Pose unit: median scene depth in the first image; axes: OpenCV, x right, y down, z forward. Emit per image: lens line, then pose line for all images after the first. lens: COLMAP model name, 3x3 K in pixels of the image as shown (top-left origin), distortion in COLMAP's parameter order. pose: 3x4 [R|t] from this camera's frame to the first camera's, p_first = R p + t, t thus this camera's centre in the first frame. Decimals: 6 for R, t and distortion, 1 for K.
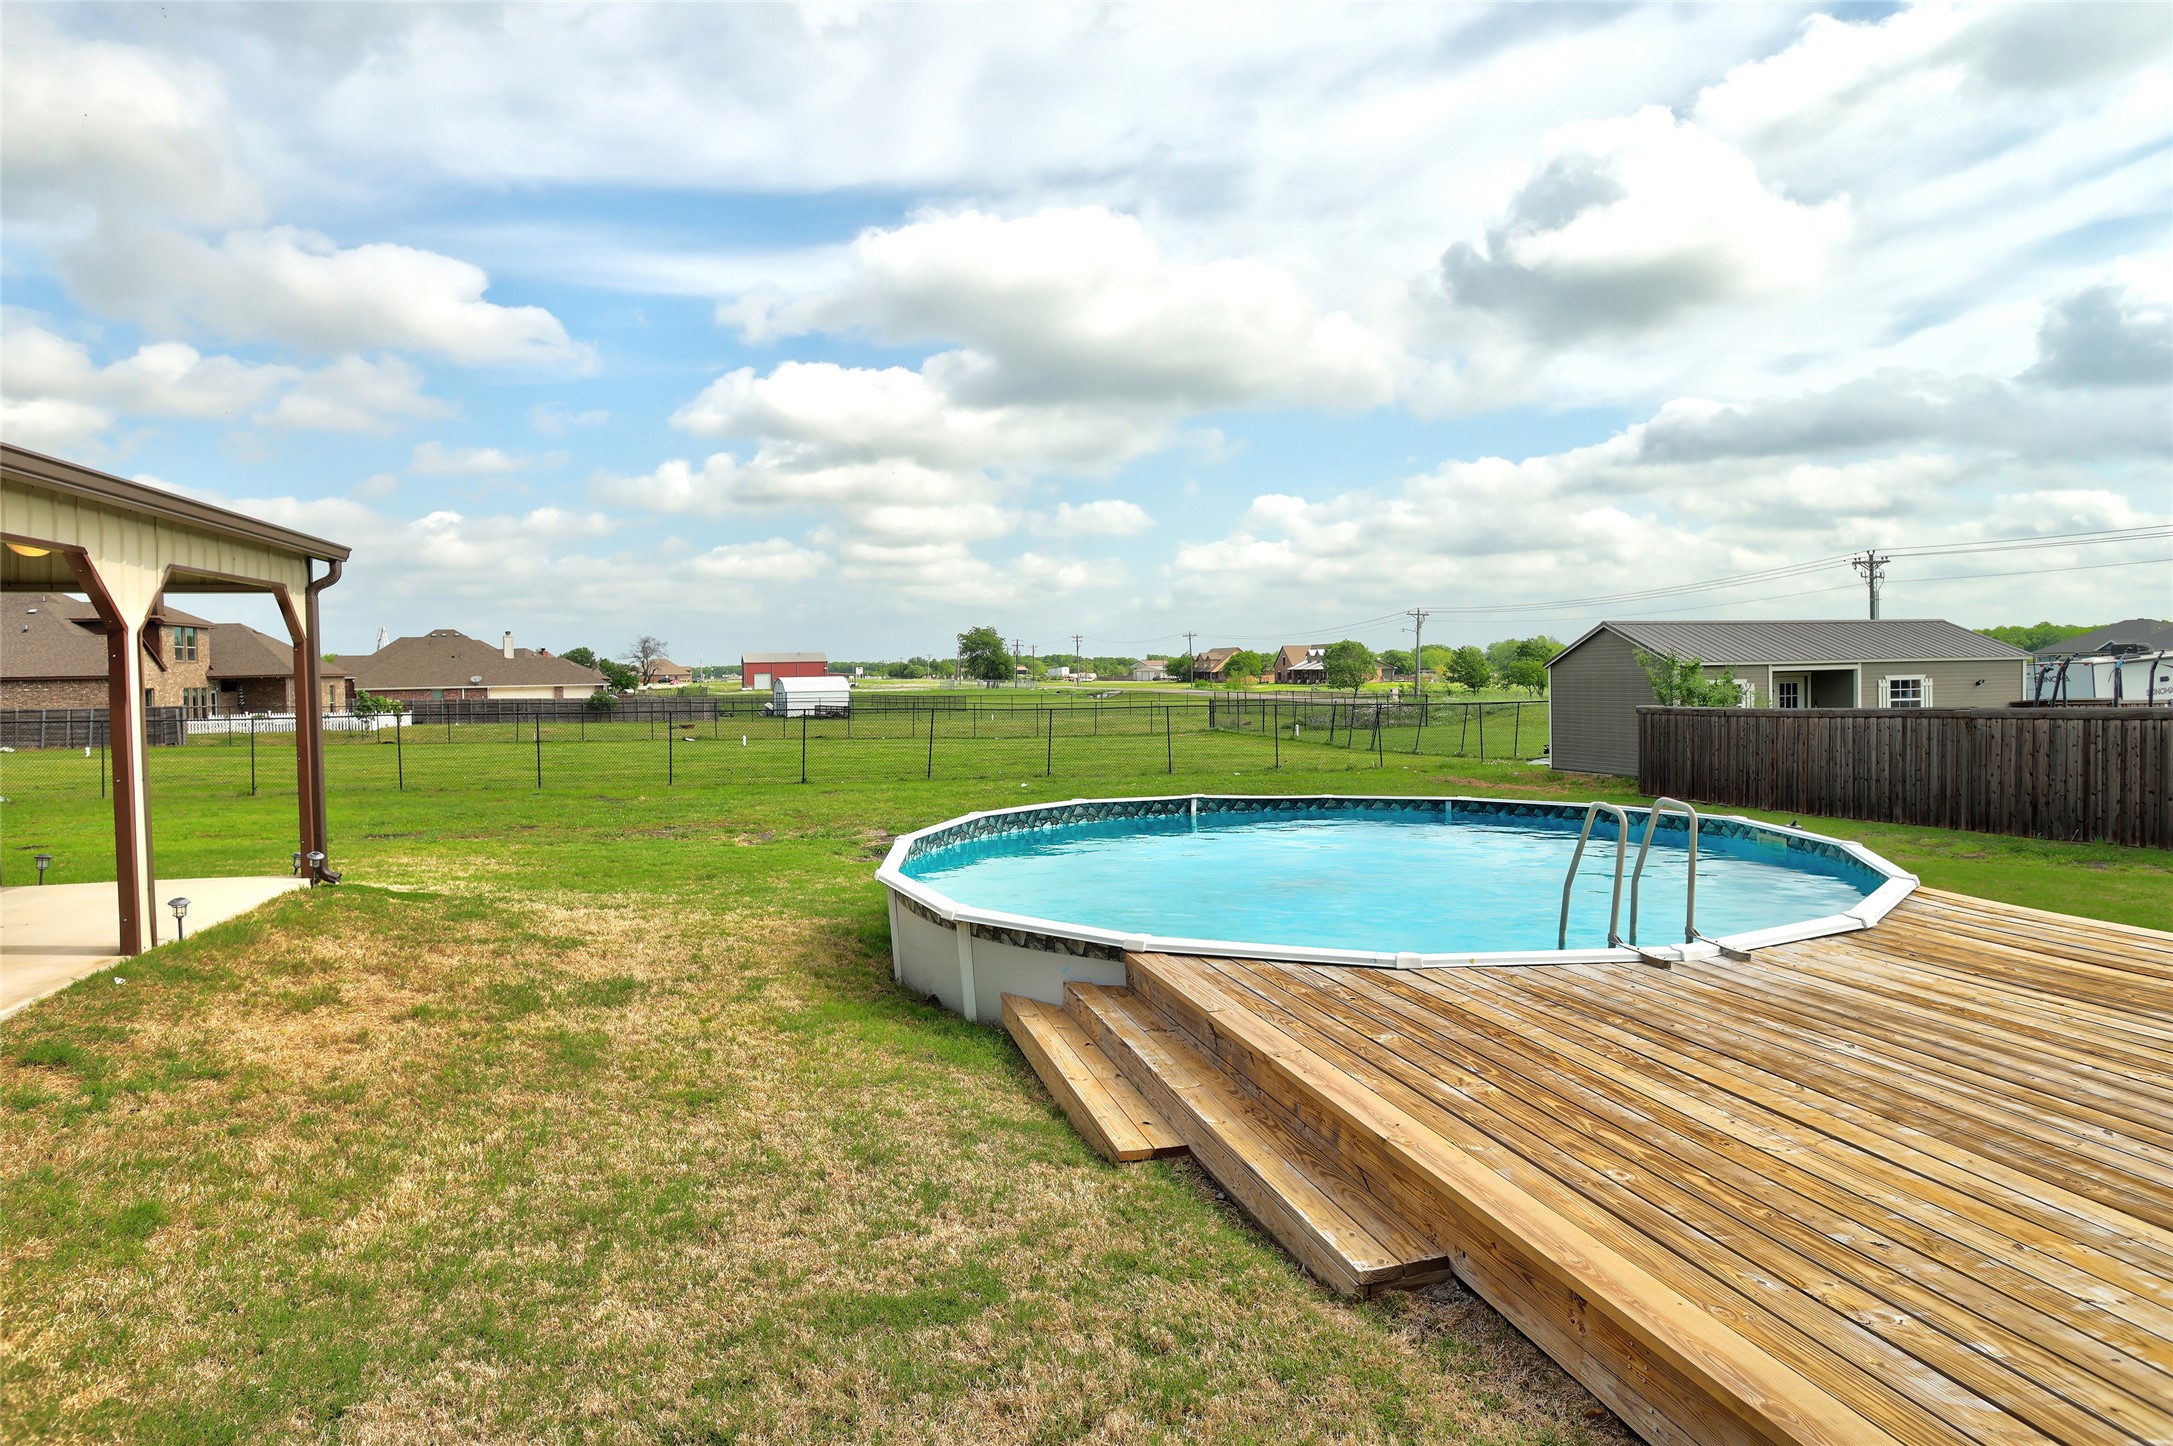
lens RADIAL K [[1249.3, 0, 1084.4], [0, 1249.3, 715.3], [0, 0, 1]] dist [-0.077683, 0.056015]
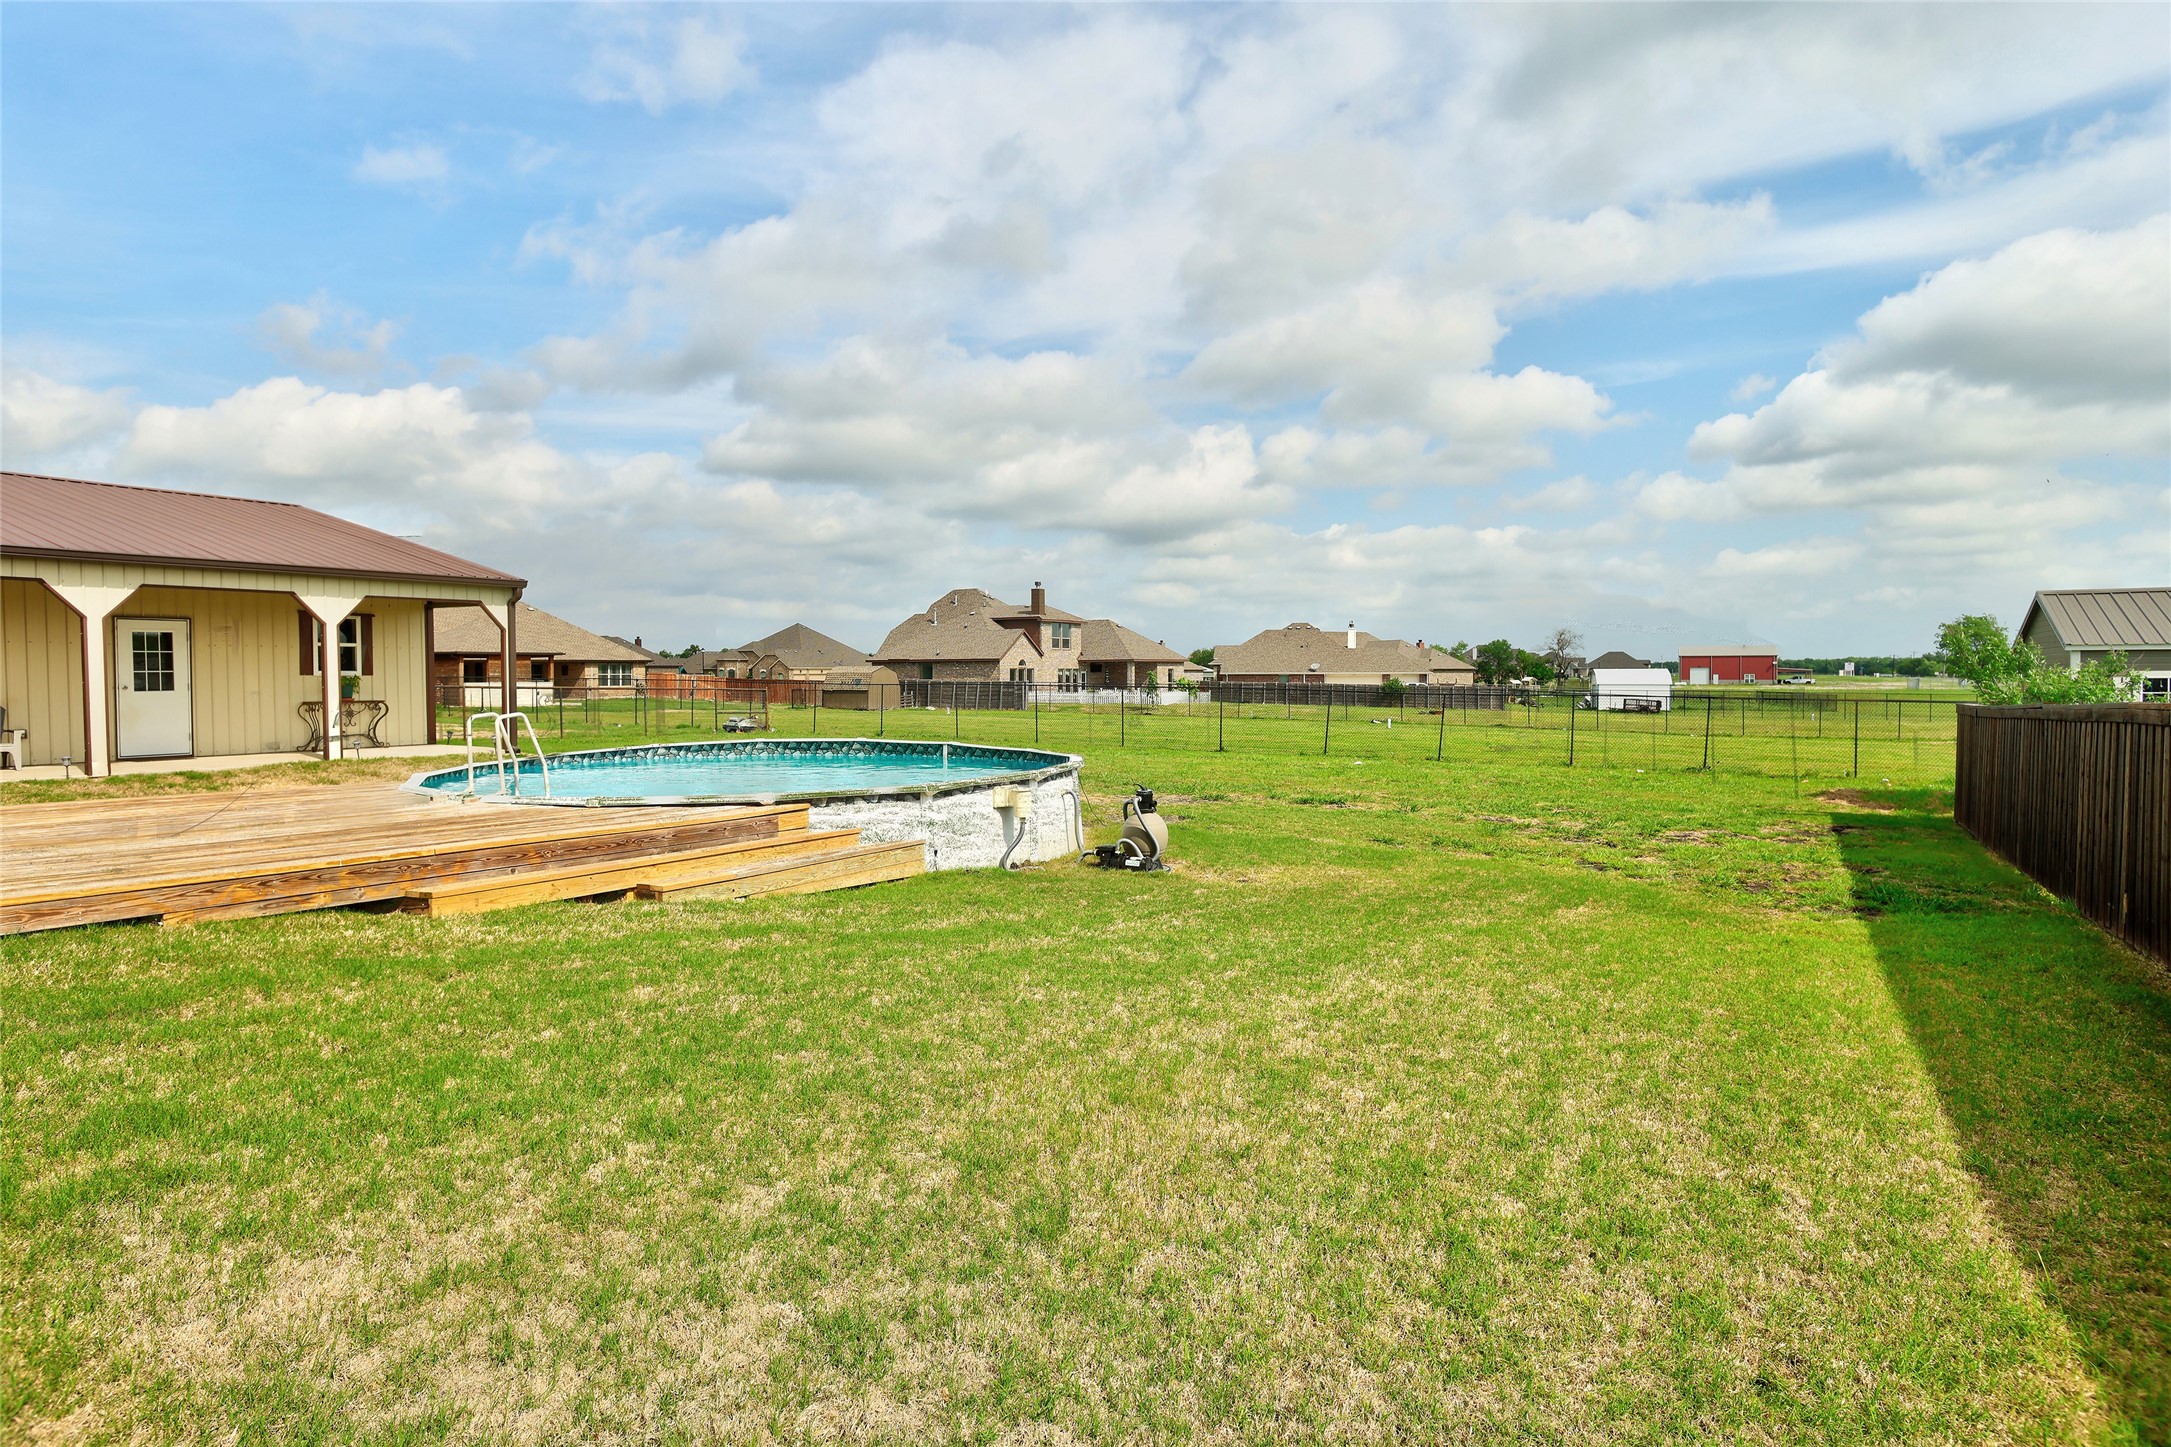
lens RADIAL K [[1248.1, 0, 1083.4], [0, 1248.1, 715.8], [0, 0, 1]] dist [-0.077683, 0.056015]
pose [[0.721707, 0.037862, -0.691162, 1.686526], [-0.033880, 0.999238, 0.019362, 0.010186], [0.691369, 0.009443, 0.722440, 0.247366]]
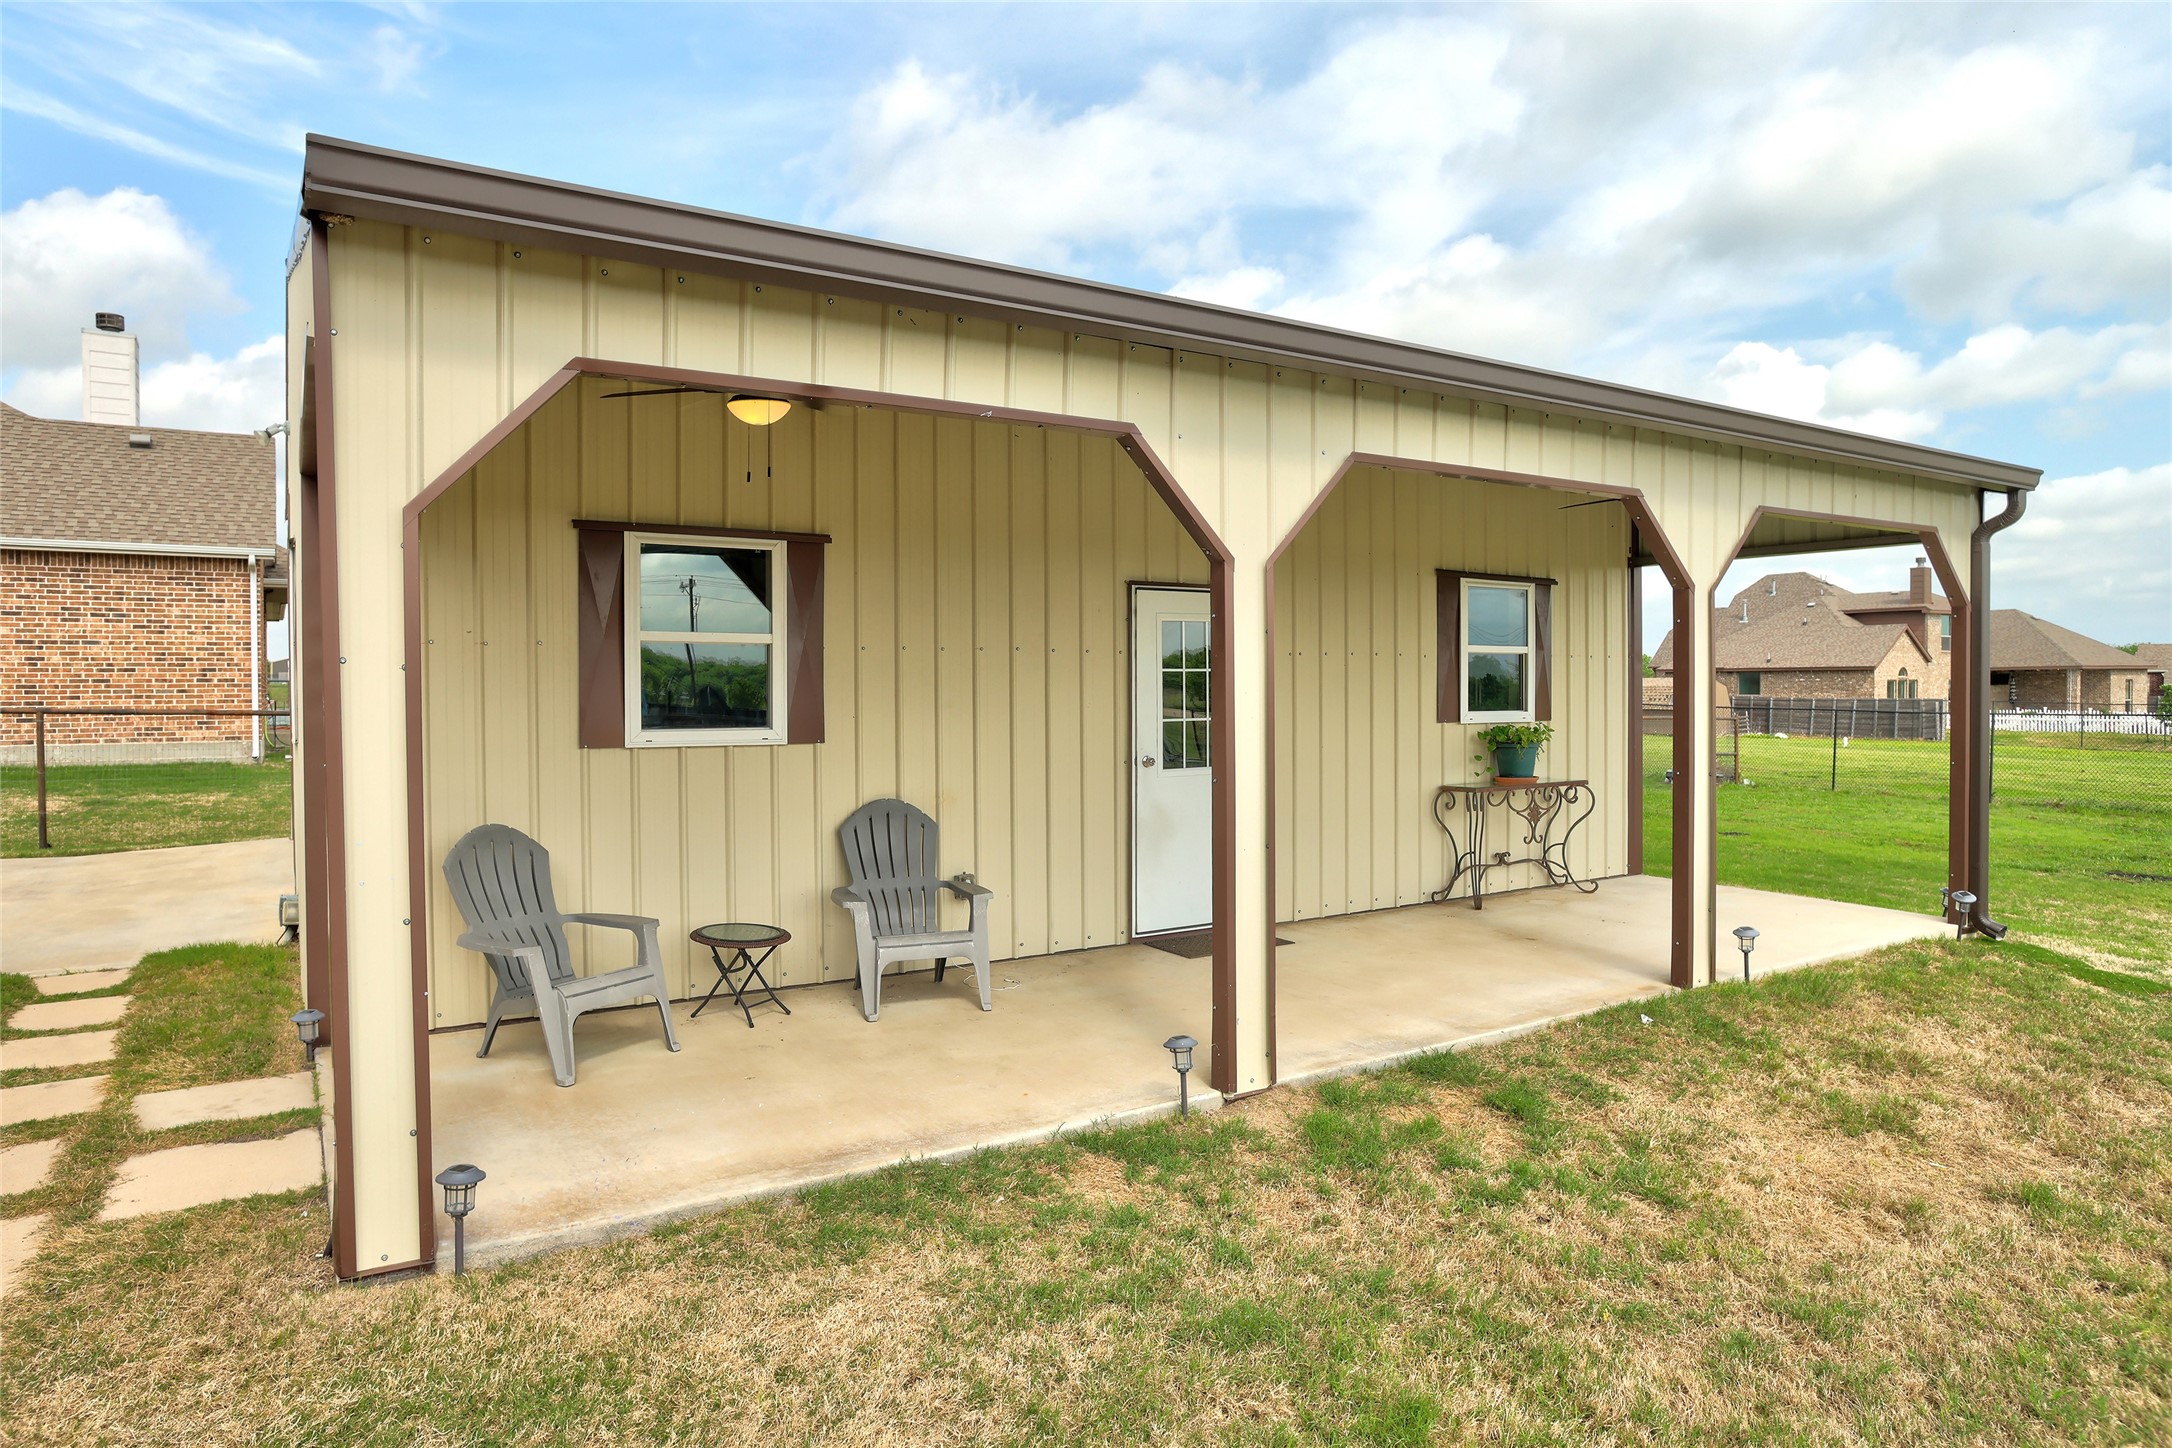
lens RADIAL K [[1292.4, 0, 1054.4], [0, 1292.4, 718.0], [0, 0, 1]] dist [-0.046234, 0.037280]
pose [[0.305623, 0.038412, -0.951377, -0.088389], [-0.033064, 0.999011, 0.029714, 0.003528], [0.951578, 0.022375, 0.306591, 0.294657]]
